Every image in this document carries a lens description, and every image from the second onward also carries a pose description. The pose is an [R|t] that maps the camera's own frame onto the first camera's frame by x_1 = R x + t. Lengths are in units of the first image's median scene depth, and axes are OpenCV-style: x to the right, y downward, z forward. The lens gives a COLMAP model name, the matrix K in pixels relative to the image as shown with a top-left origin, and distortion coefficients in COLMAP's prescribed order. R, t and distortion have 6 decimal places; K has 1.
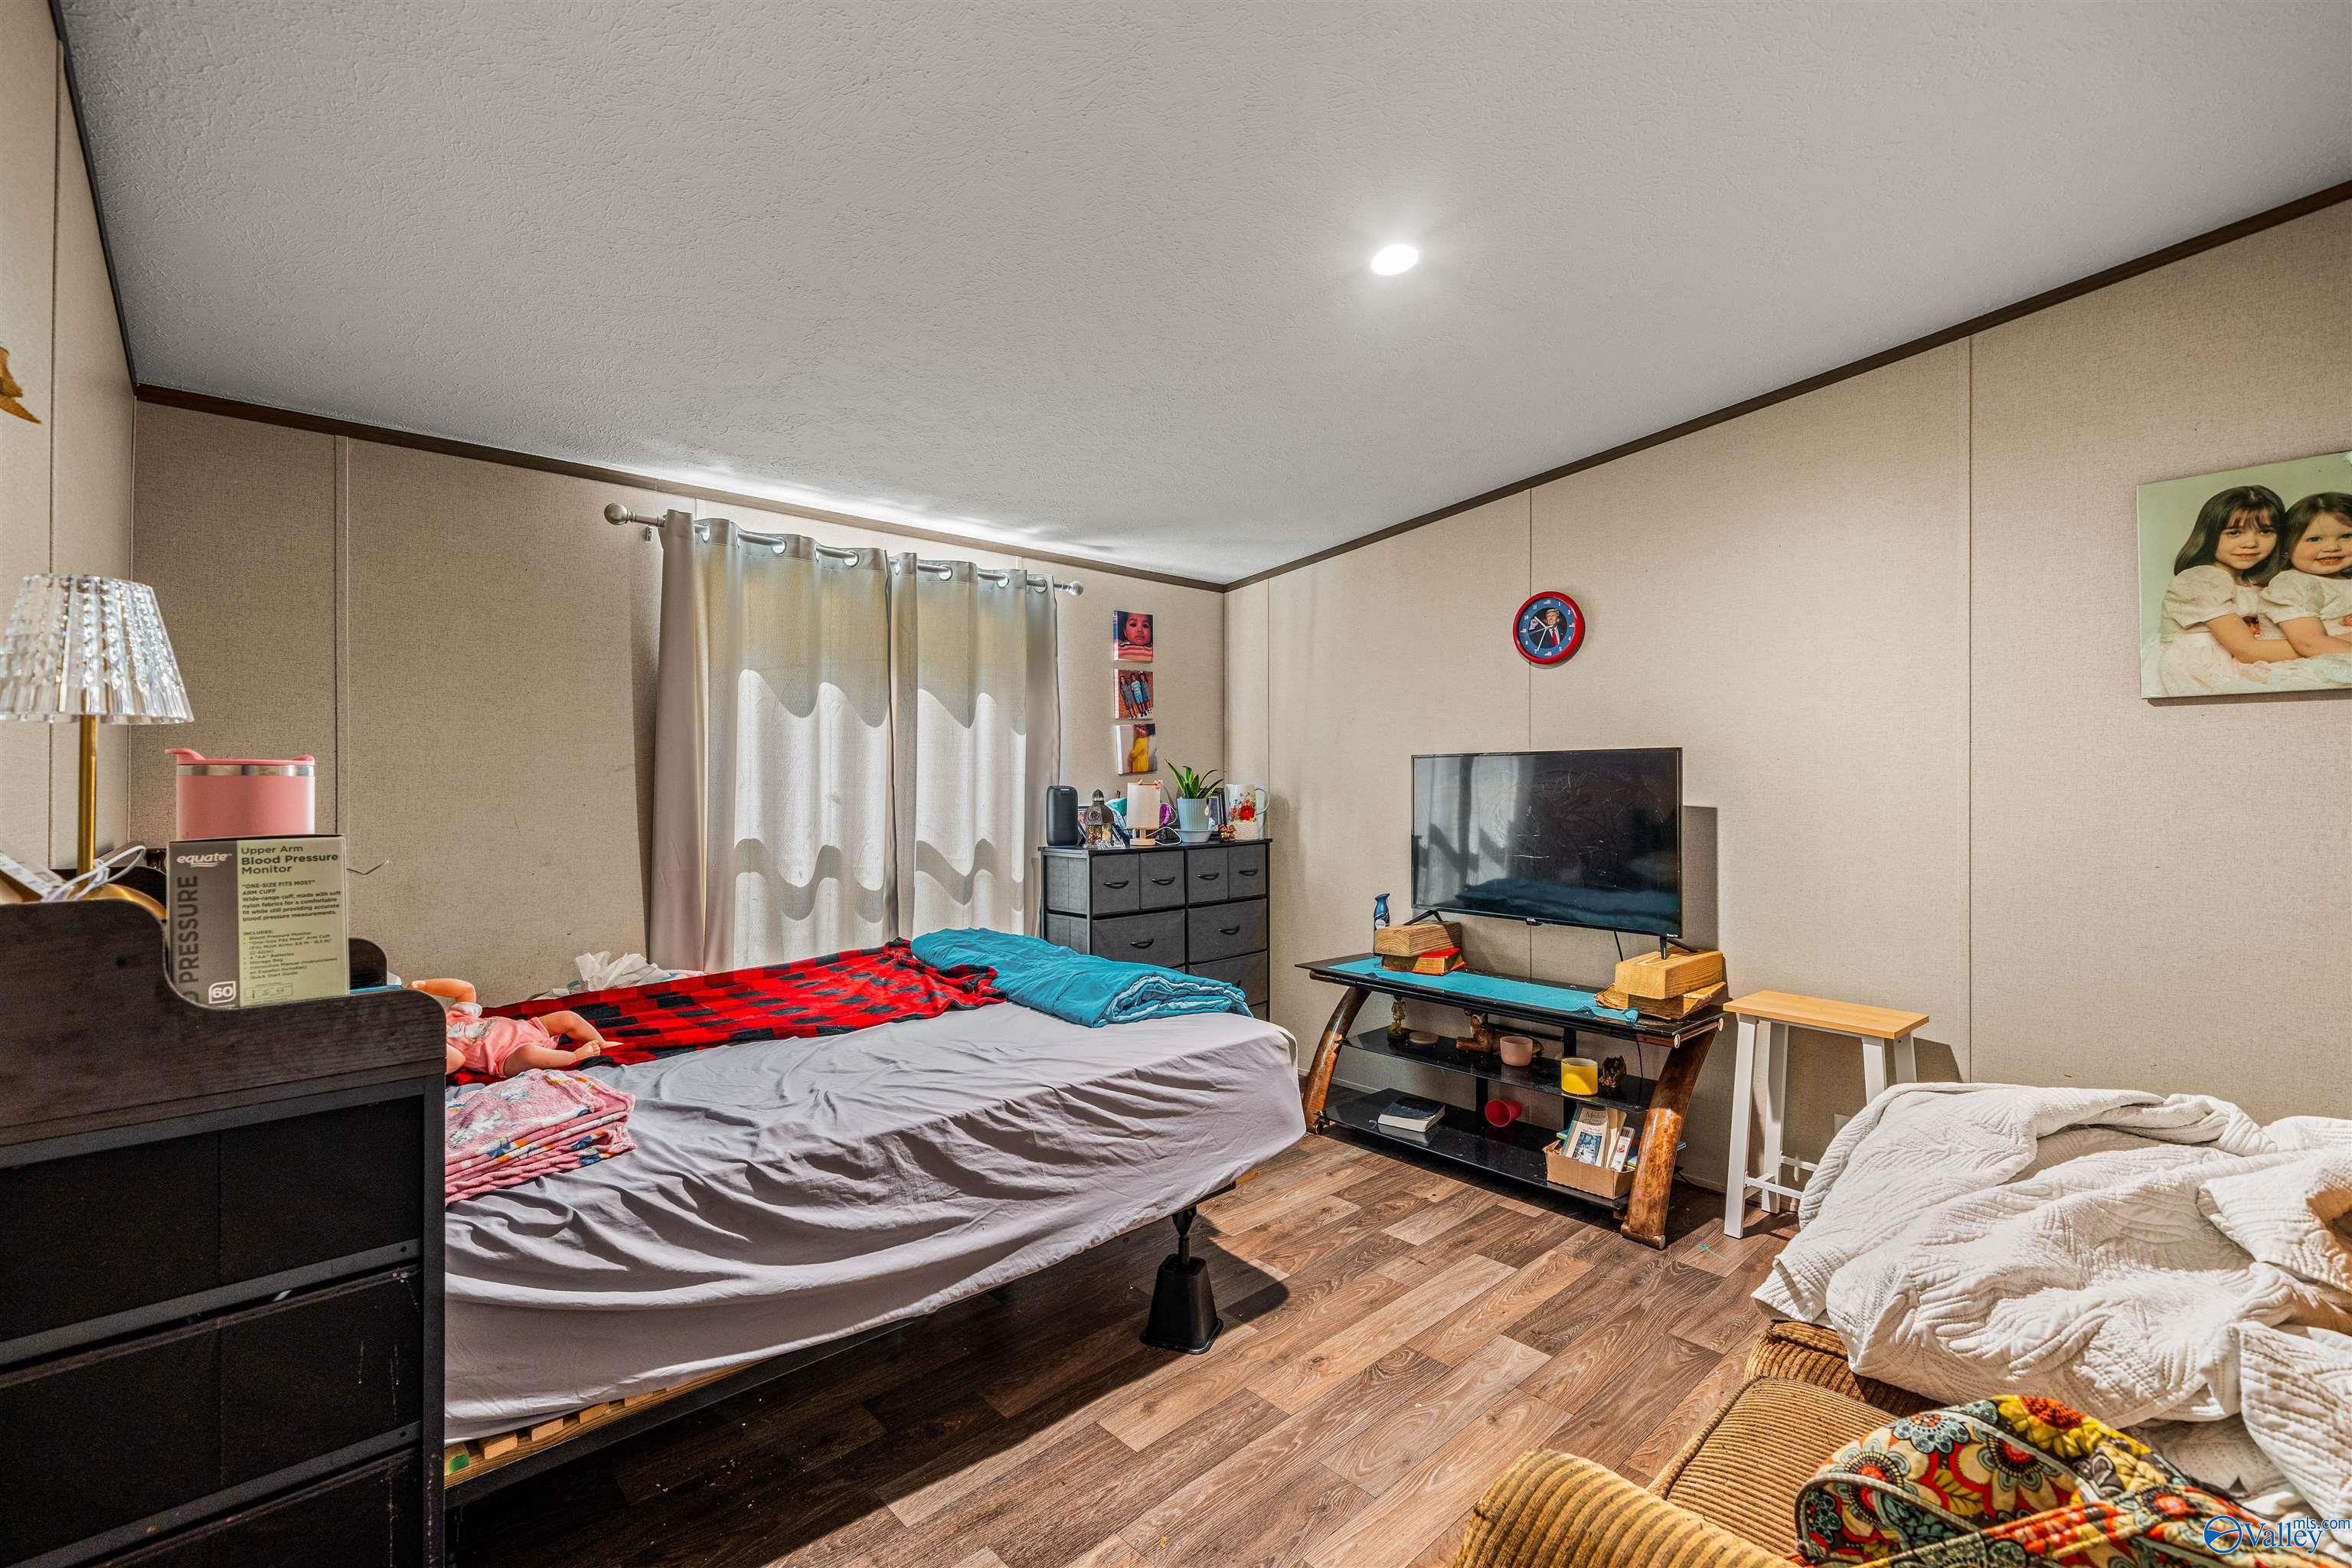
lens RADIAL K [[1023.4, 0, 1168.0], [0, 1023.4, 781.0], [0, 0, 1]] dist [0.015431, -0.000098]
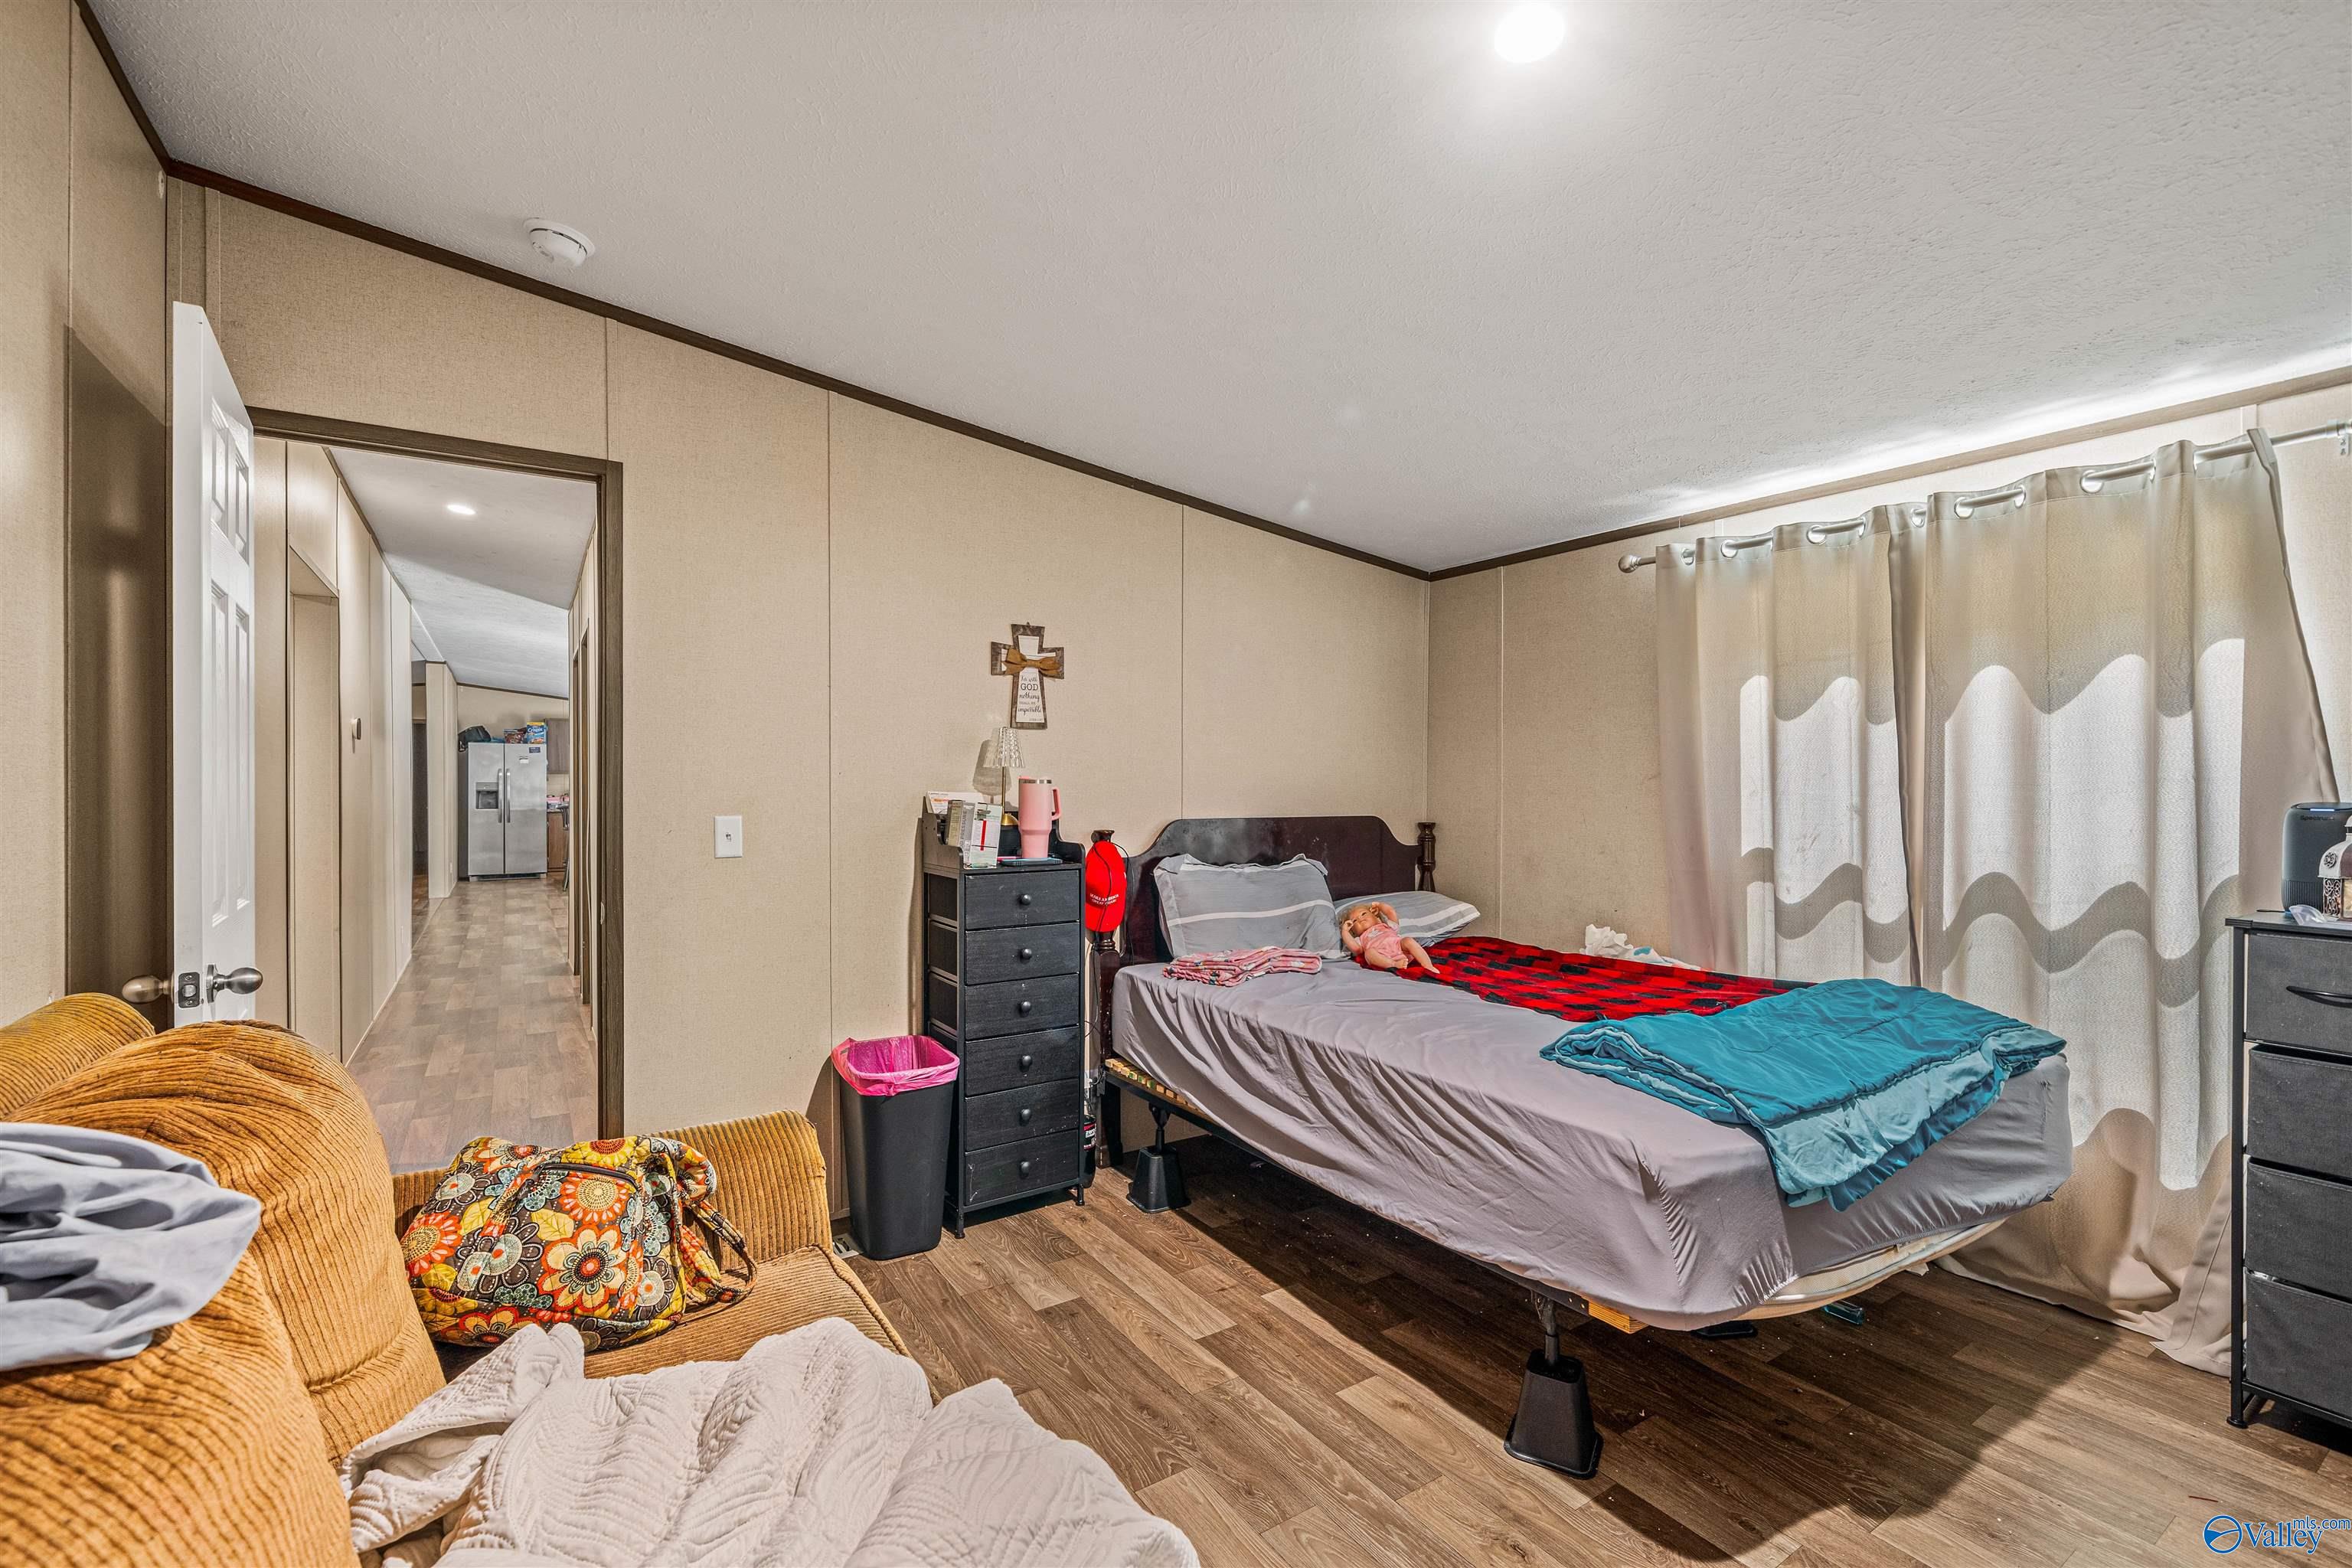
lens RADIAL K [[1023.4, 0, 1168.0], [0, 1023.4, 781.0], [0, 0, 1]] dist [0.015431, -0.000098]
pose [[-0.168970, -0.001277, -0.985620, 1.049448], [-0.004008, 0.999992, -0.000608, -0.006154], [0.985613, 0.003847, -0.168973, 0.967595]]
